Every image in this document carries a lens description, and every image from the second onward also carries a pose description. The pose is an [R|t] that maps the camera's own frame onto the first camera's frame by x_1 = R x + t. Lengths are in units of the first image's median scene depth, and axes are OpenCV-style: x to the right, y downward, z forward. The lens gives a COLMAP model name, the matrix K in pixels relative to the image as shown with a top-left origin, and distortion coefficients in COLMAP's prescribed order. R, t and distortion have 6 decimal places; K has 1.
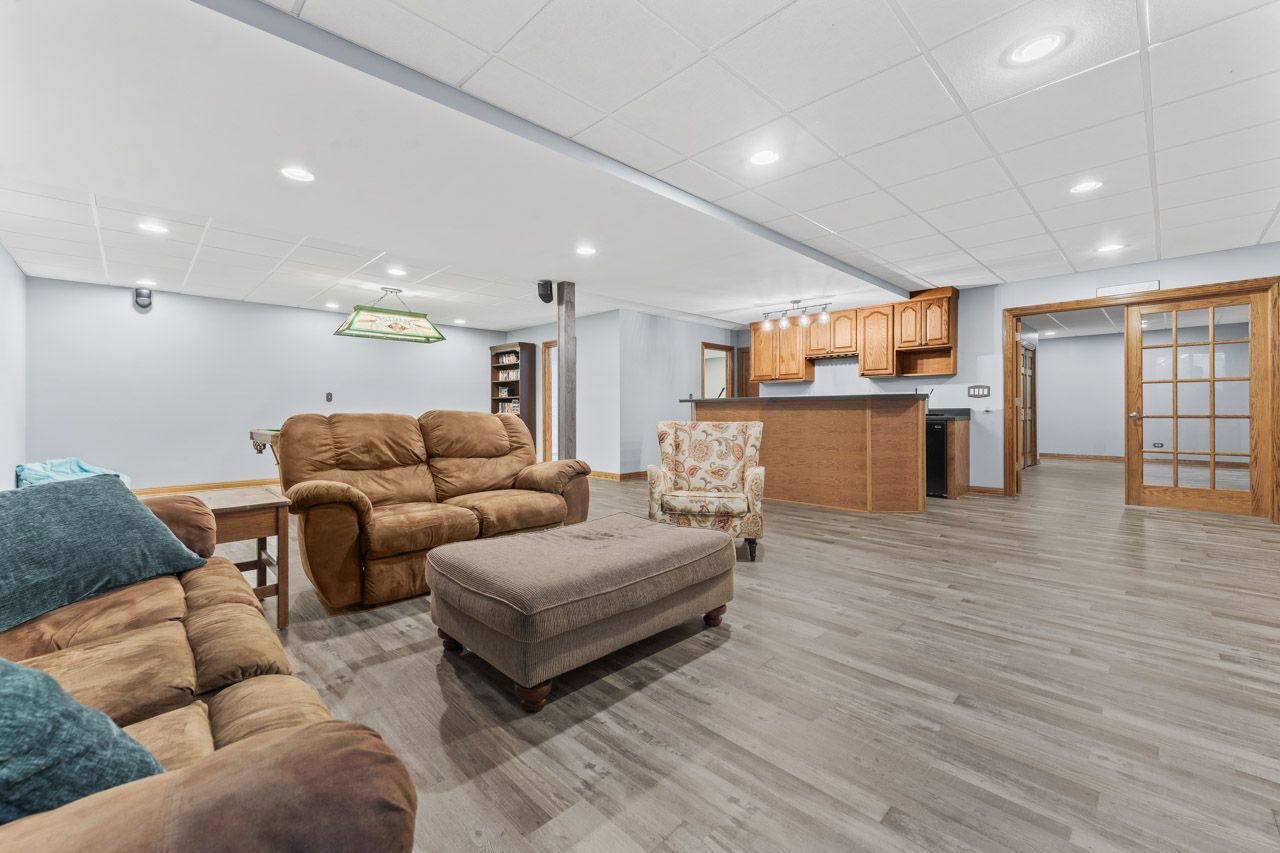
lens RADIAL K [[516.5, 0, 635.7], [0, 516.5, 416.1], [0, 0, 1]] dist [0.003670, -0.000719]
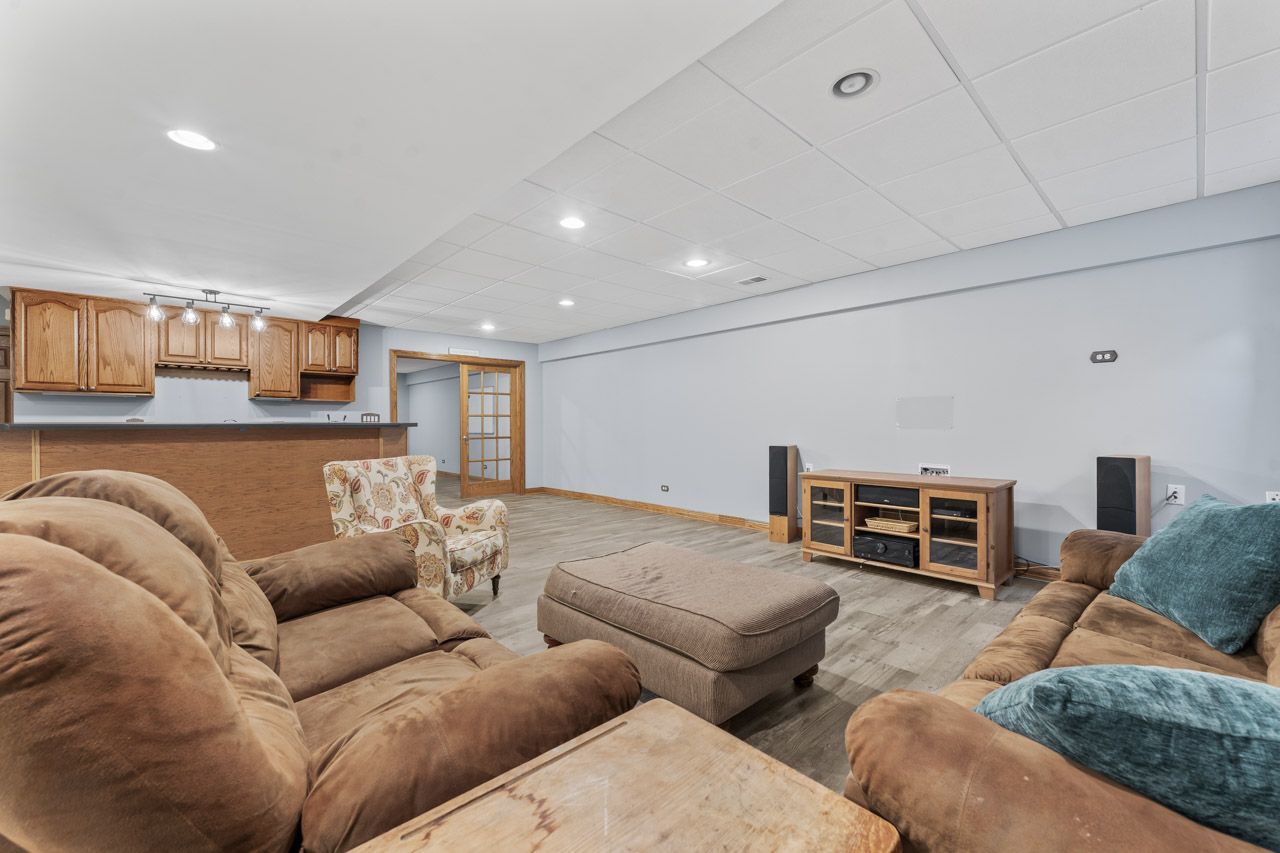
lens RADIAL K [[516.5, 0, 641.0], [0, 516.5, 422.1], [0, 0, 1]] dist [0.003670, -0.000719]
pose [[0.024652, 0.008220, 0.999662, -0.751116], [0.015101, 0.999849, -0.008594, -0.038655], [-0.999582, 0.015308, 0.024524, 0.686424]]
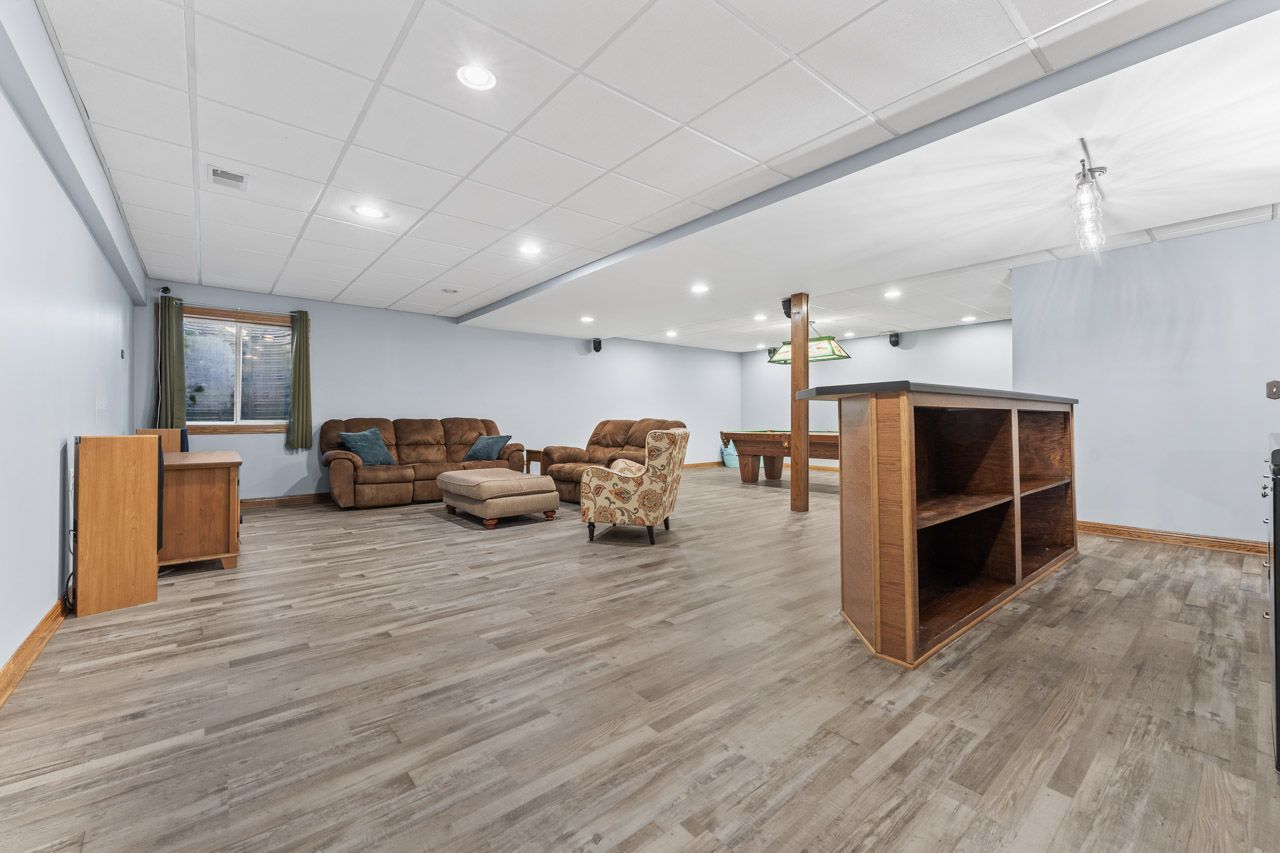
lens RADIAL K [[516.5, 0, 638.5], [0, 516.5, 418.6], [0, 0, 1]] dist [0.003670, -0.000719]
pose [[-0.078155, 0.001923, -0.996939, 1.427644], [-0.009435, 0.999952, 0.002669, -0.016142], [0.996897, 0.009614, -0.078133, 1.191931]]
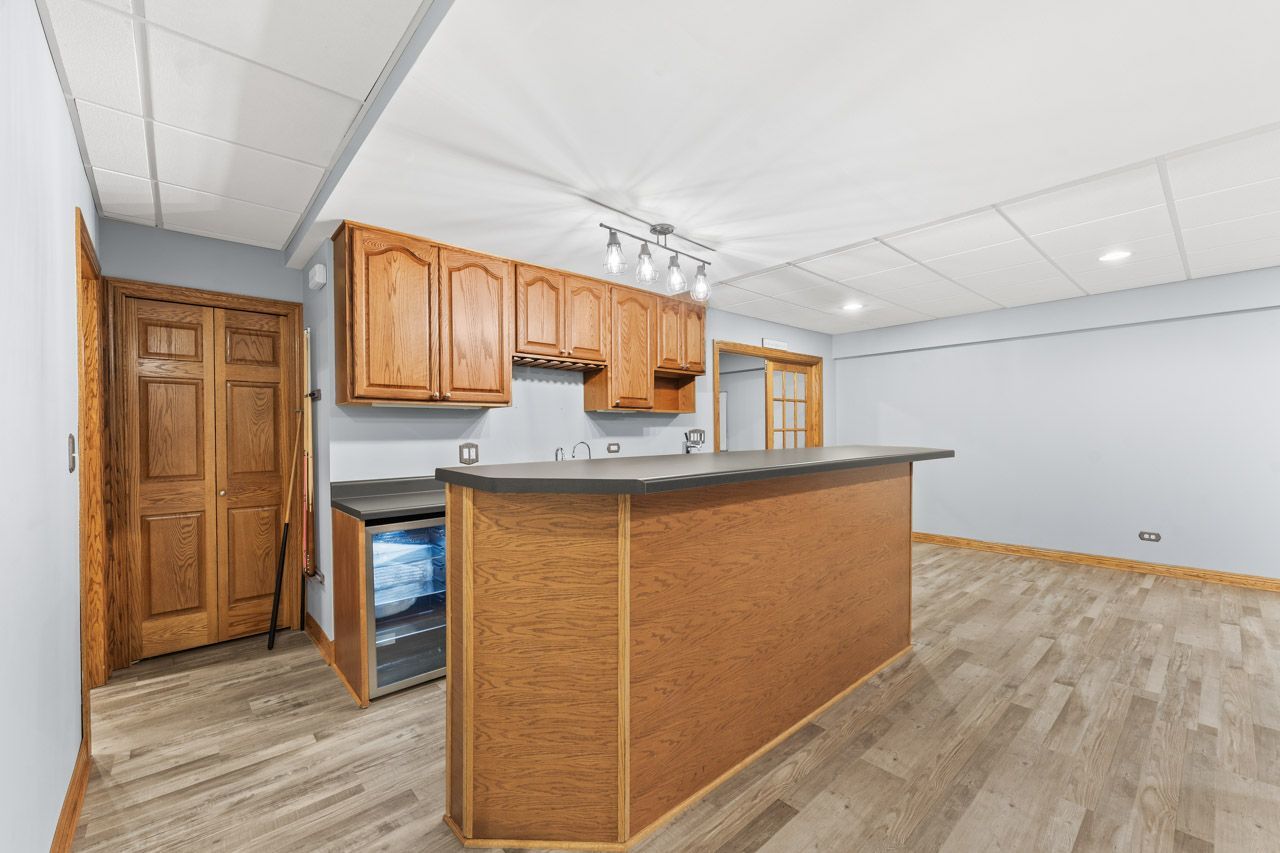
lens RADIAL K [[516.5, 0, 636.5], [0, 516.5, 437.2], [0, 0, 1]] dist [0.003670, -0.000719]
pose [[0.048935, -0.007726, 0.998772, -0.227933], [0.020863, 0.999760, 0.006712, -0.094367], [-0.998584, 0.020509, 0.049085, 1.838139]]
